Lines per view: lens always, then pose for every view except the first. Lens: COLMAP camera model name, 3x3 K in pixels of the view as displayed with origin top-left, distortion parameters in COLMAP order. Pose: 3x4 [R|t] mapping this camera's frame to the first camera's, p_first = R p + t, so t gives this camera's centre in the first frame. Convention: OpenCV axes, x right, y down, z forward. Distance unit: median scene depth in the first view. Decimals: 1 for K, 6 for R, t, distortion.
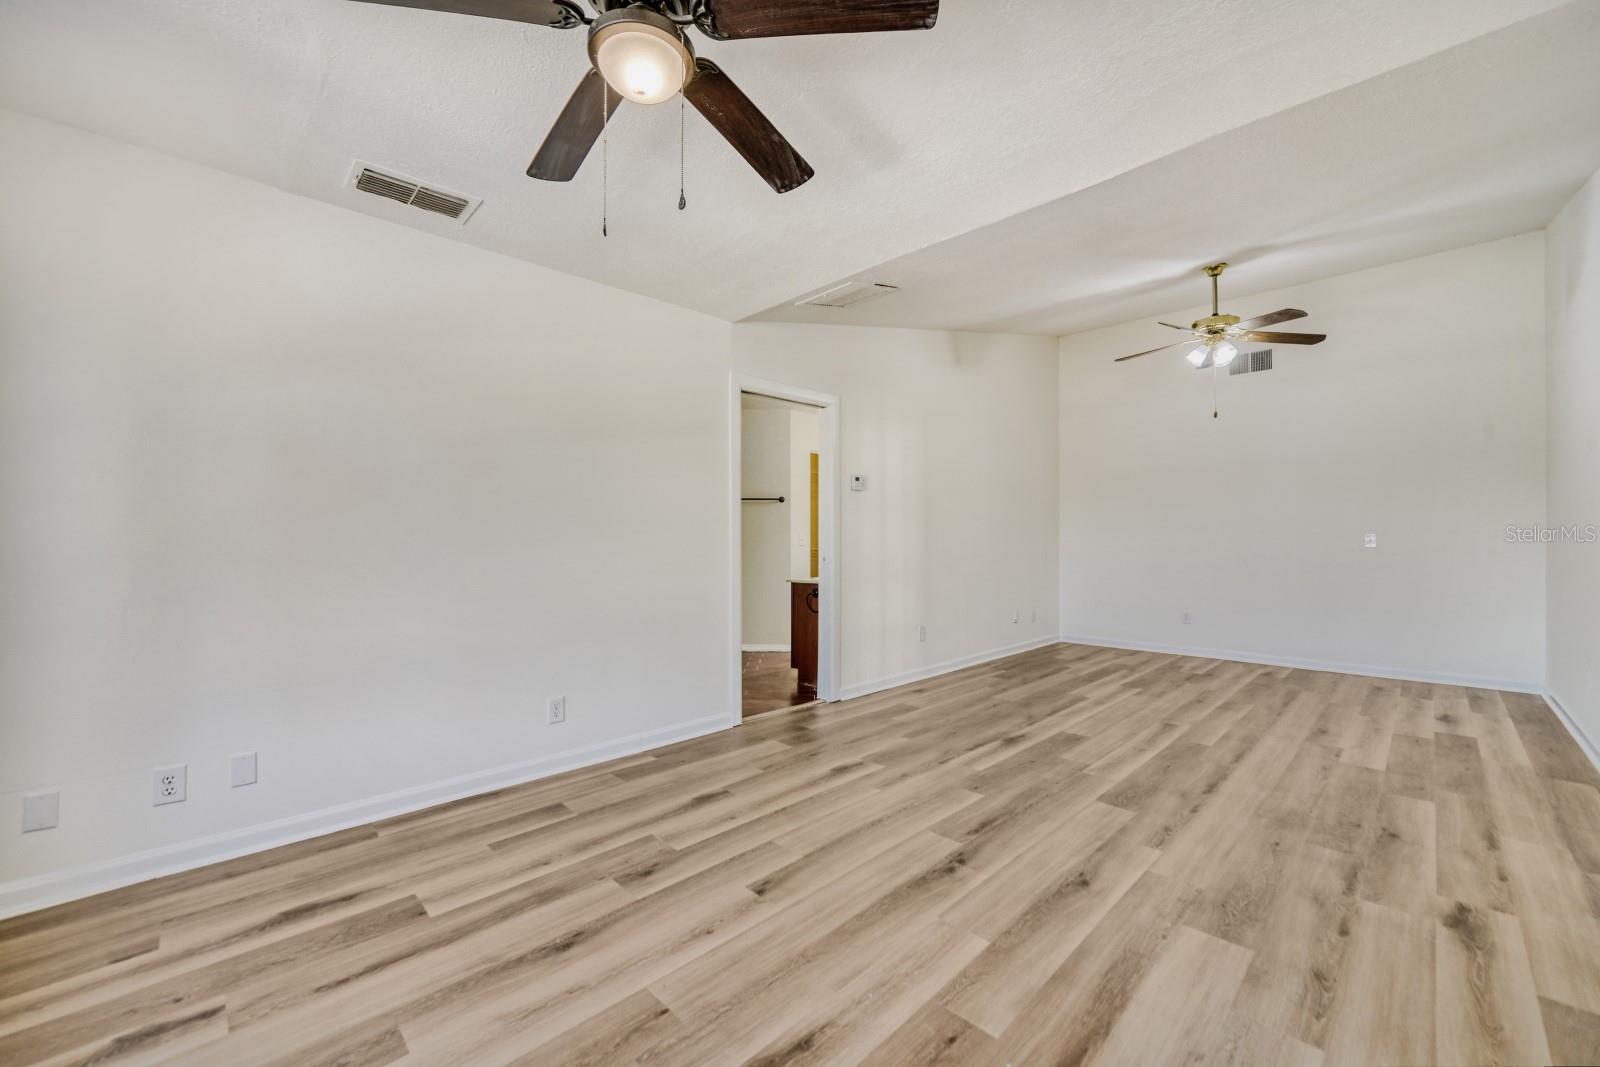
lens RADIAL K [[632.5, 0, 796.0], [0, 632.5, 529.3], [0, 0, 1]] dist [-0.015566, 0.001251]
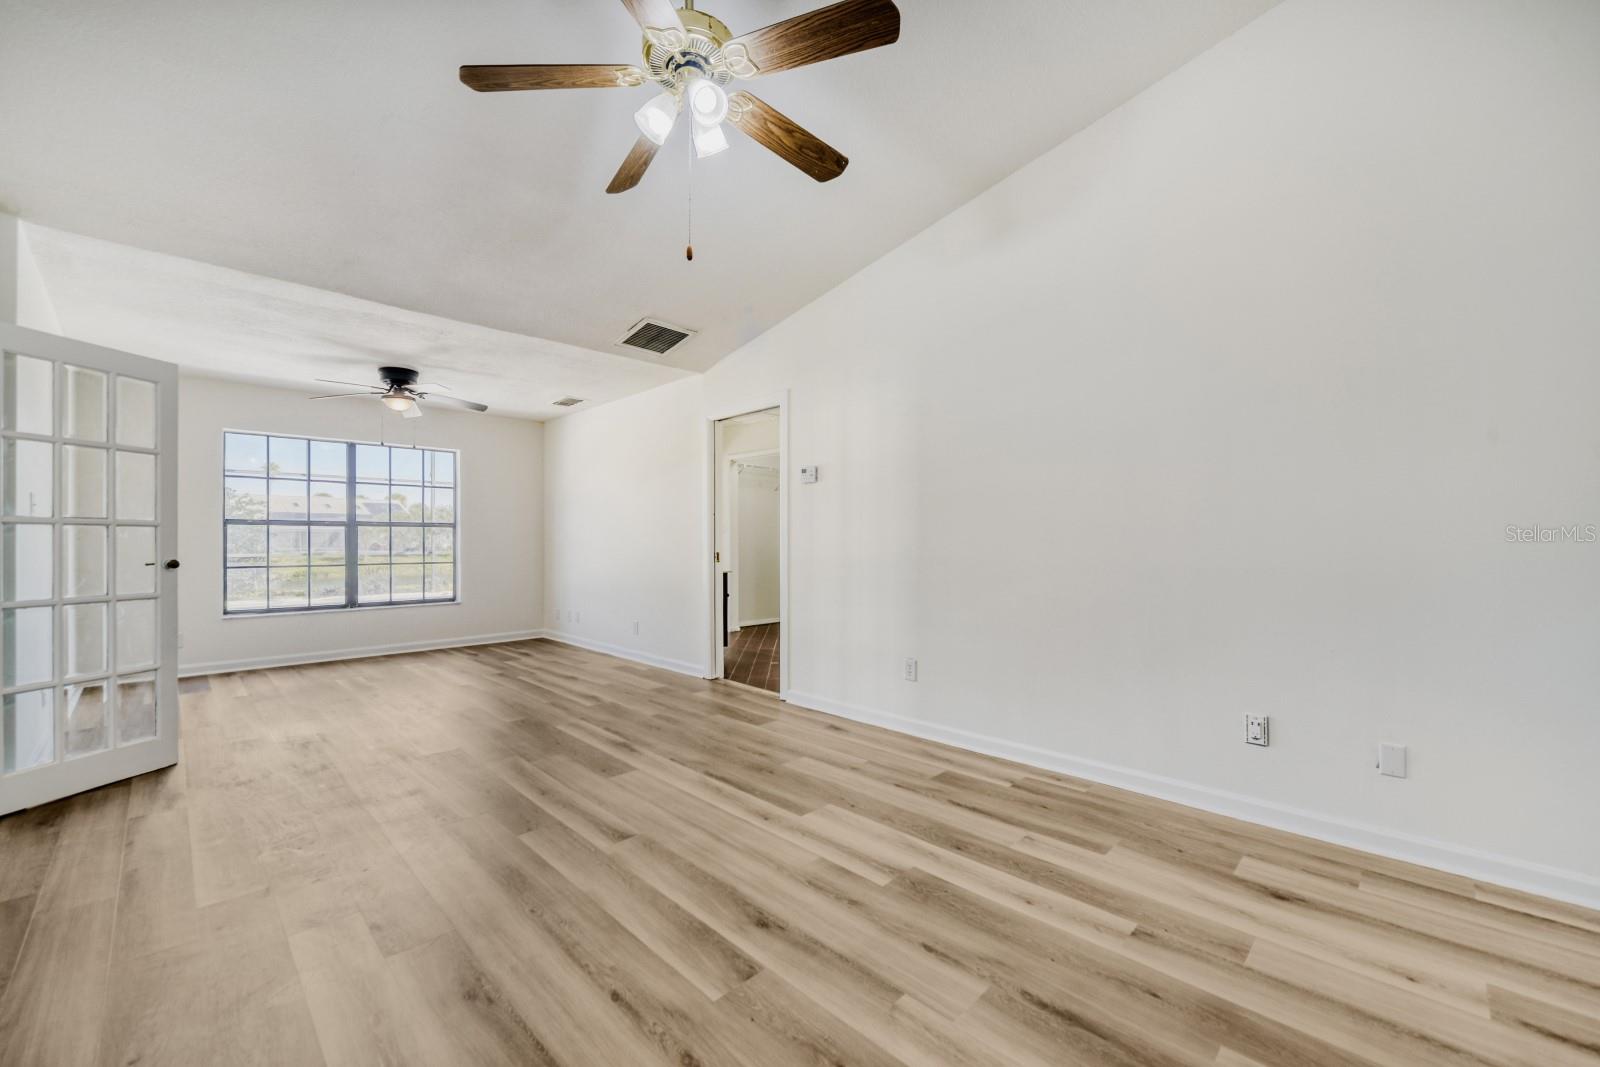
lens RADIAL K [[632.5, 0, 805.1], [0, 632.5, 544.8], [0, 0, 1]] dist [-0.015566, 0.001251]
pose [[0.019085, 0.009113, -0.999776, 1.263514], [0.016462, 0.999820, 0.009427, 0.023035], [0.999682, -0.016638, 0.018932, 1.222003]]
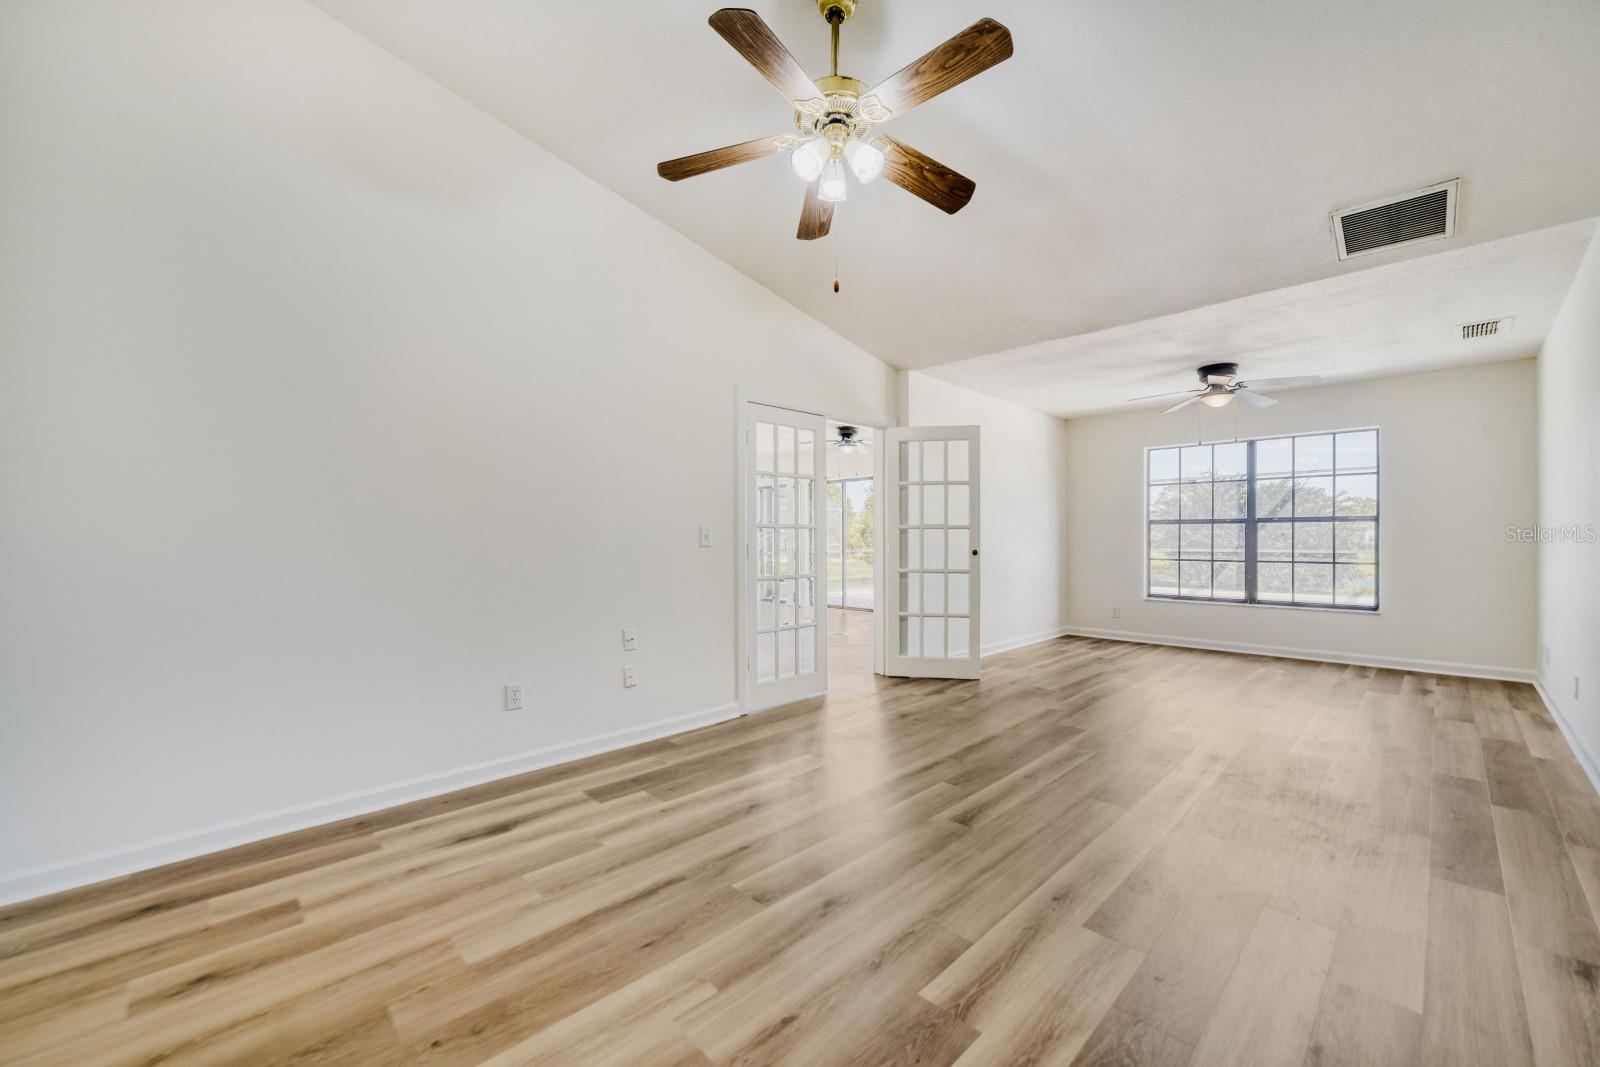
lens RADIAL K [[632.5, 0, 802.2], [0, 632.5, 540.4], [0, 0, 1]] dist [-0.015566, 0.001251]
pose [[-0.999995, 0.002631, -0.001886, 0.791243], [0.002654, 0.999924, -0.012017, 0.032942], [0.001855, -0.012022, -0.999926, 1.714926]]
